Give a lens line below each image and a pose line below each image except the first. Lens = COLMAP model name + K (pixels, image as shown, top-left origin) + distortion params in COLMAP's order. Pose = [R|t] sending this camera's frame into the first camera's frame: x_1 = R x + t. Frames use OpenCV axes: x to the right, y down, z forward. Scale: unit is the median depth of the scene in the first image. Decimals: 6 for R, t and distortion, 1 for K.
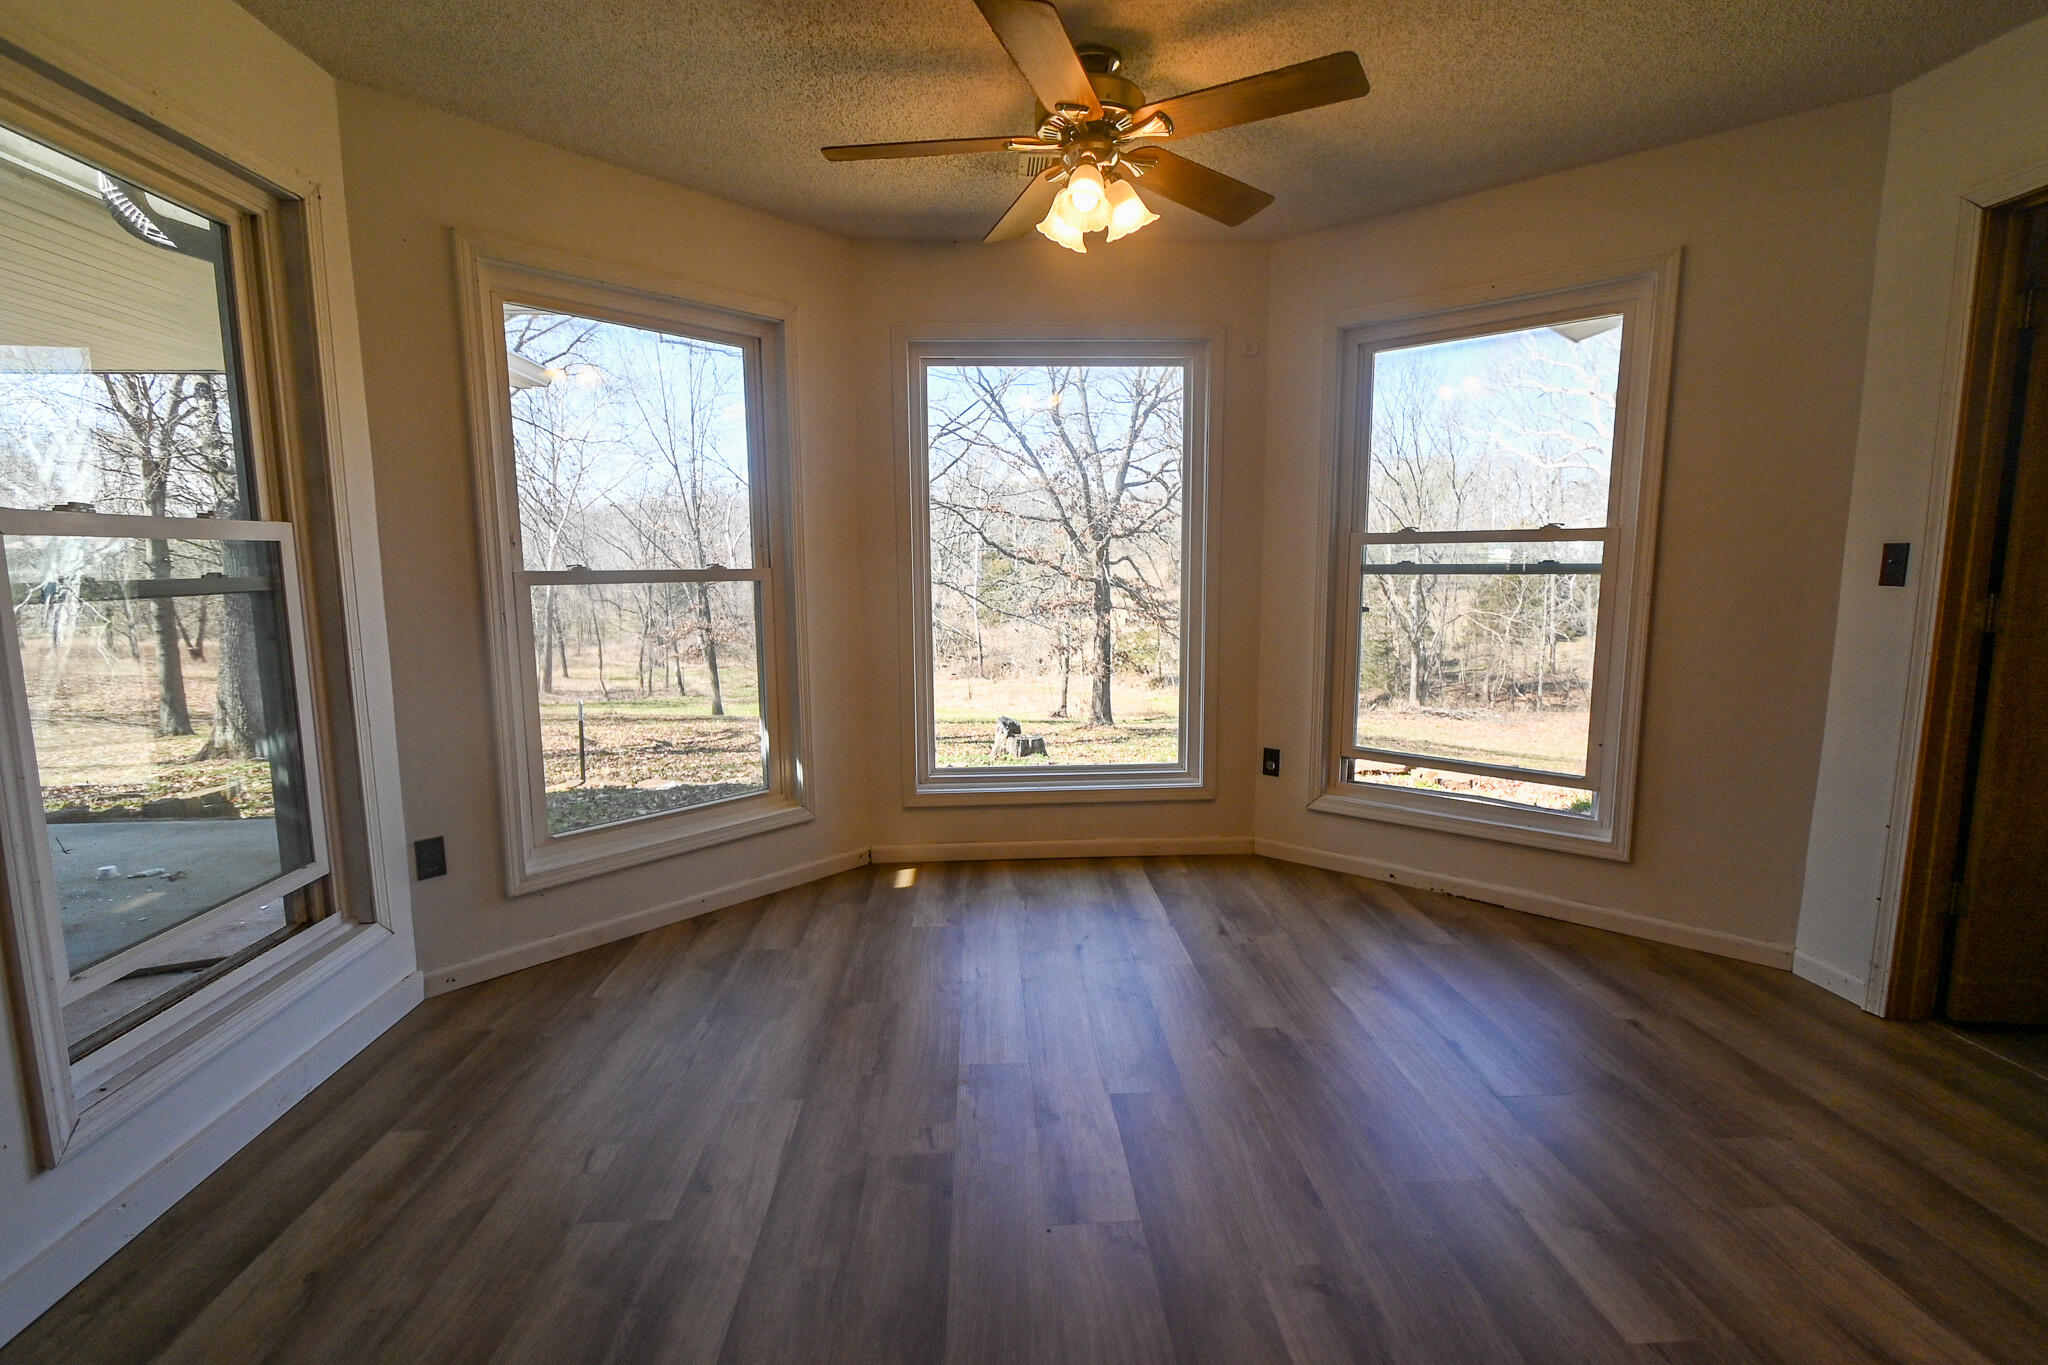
lens RADIAL K [[907.2, 0, 1024.0], [0, 907.2, 682.5], [0, 0, 1]] dist [0.009820, -0.005393]
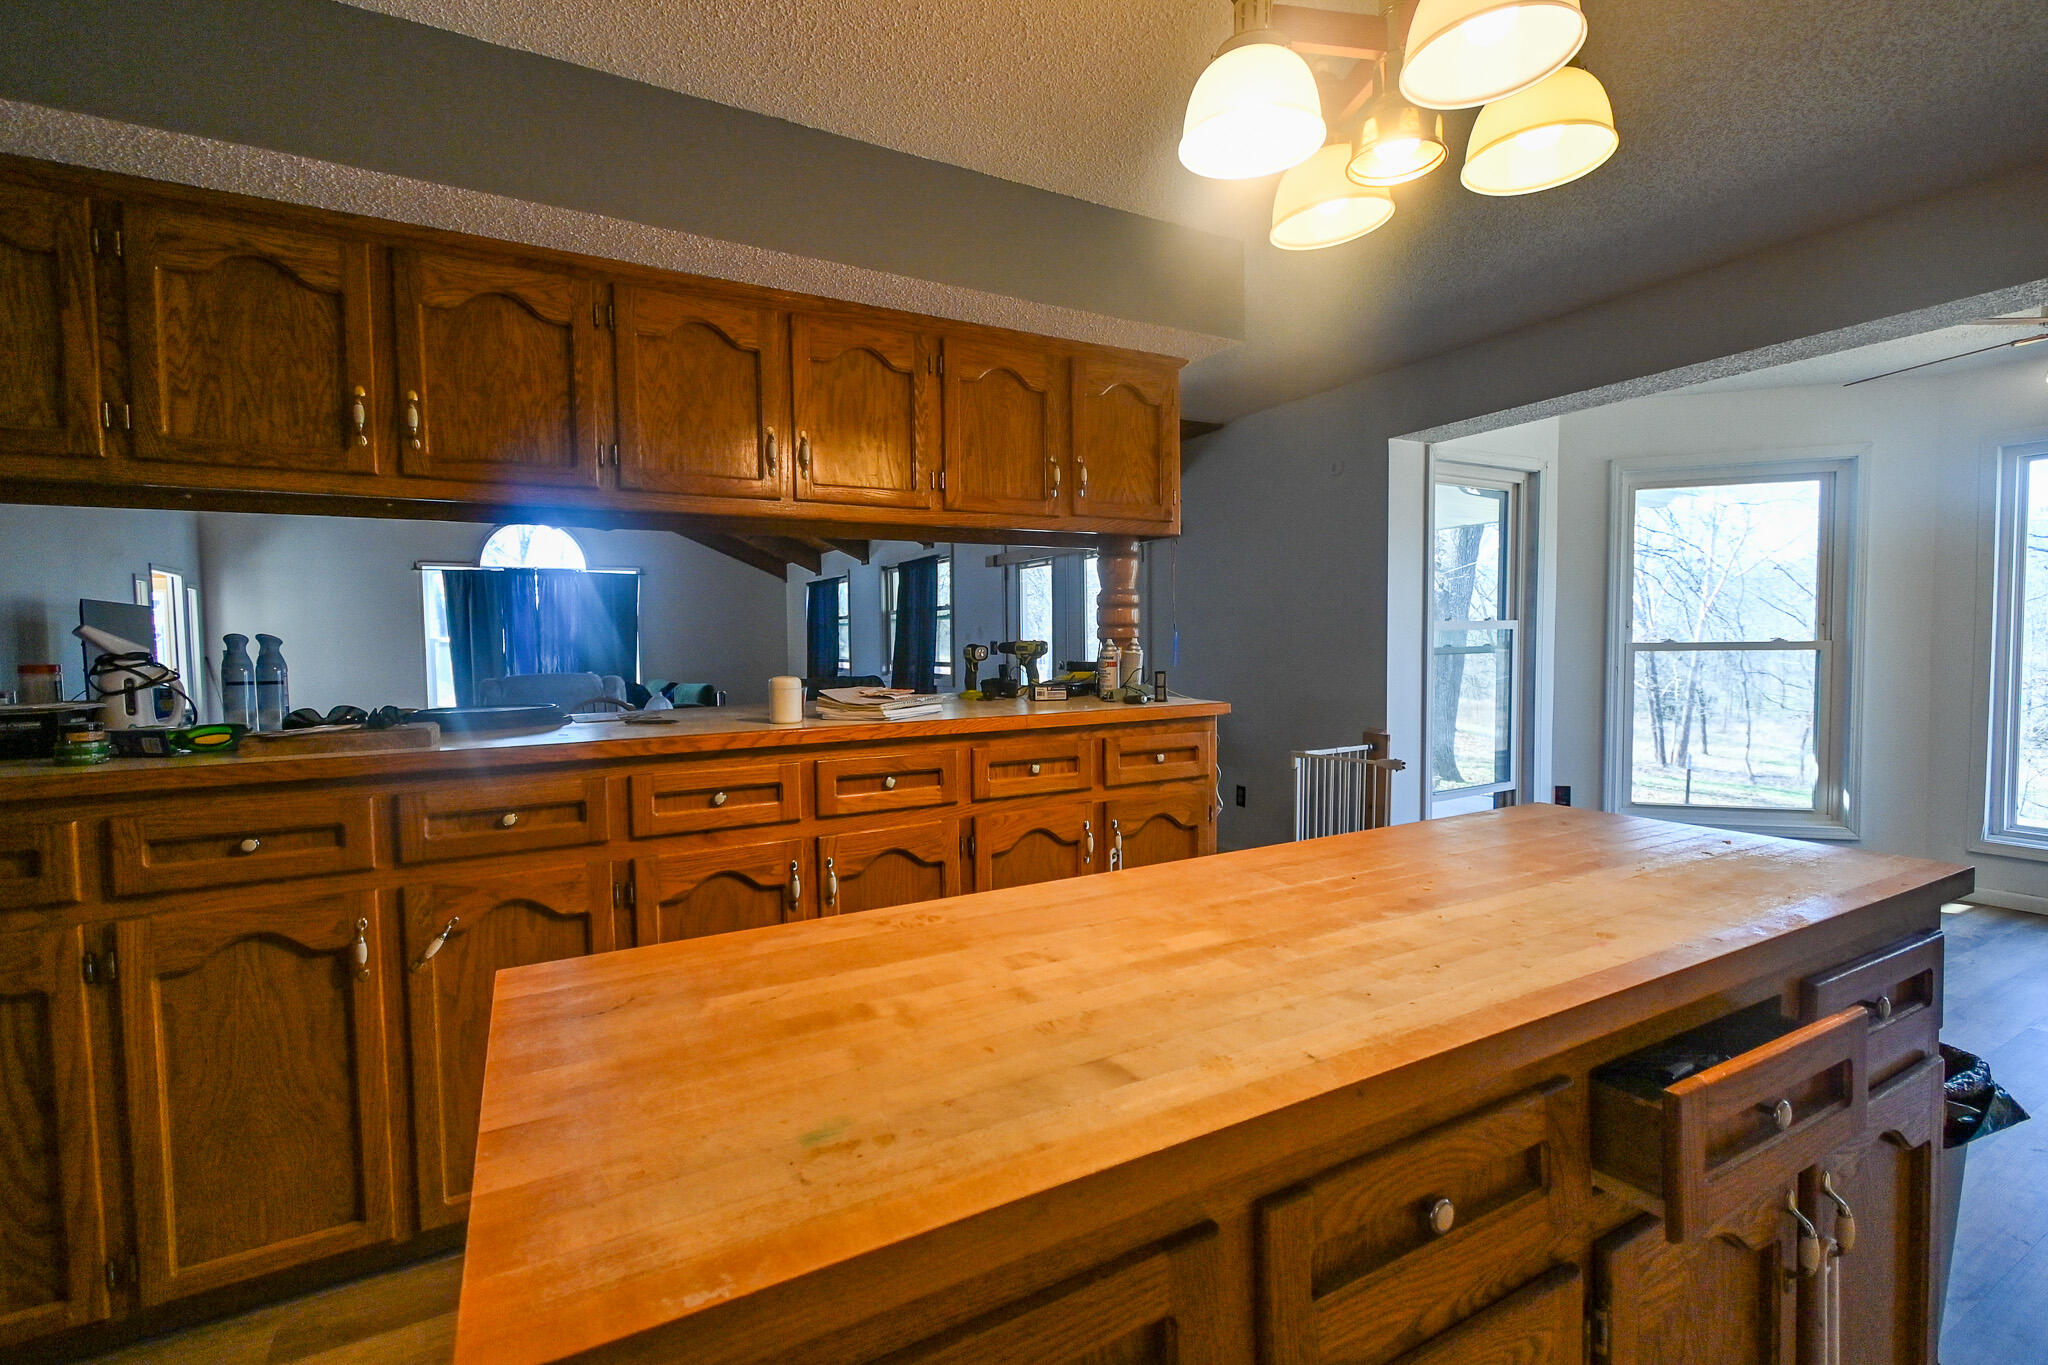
lens RADIAL K [[907.2, 0, 1024.0], [0, 907.2, 682.5], [0, 0, 1]] dist [0.009820, -0.005393]
pose [[0.438914, 0.043531, -0.897474, 0.403637], [-0.110427, 0.993867, -0.005798, 0.072879], [0.891717, 0.101650, 0.441030, -0.636460]]
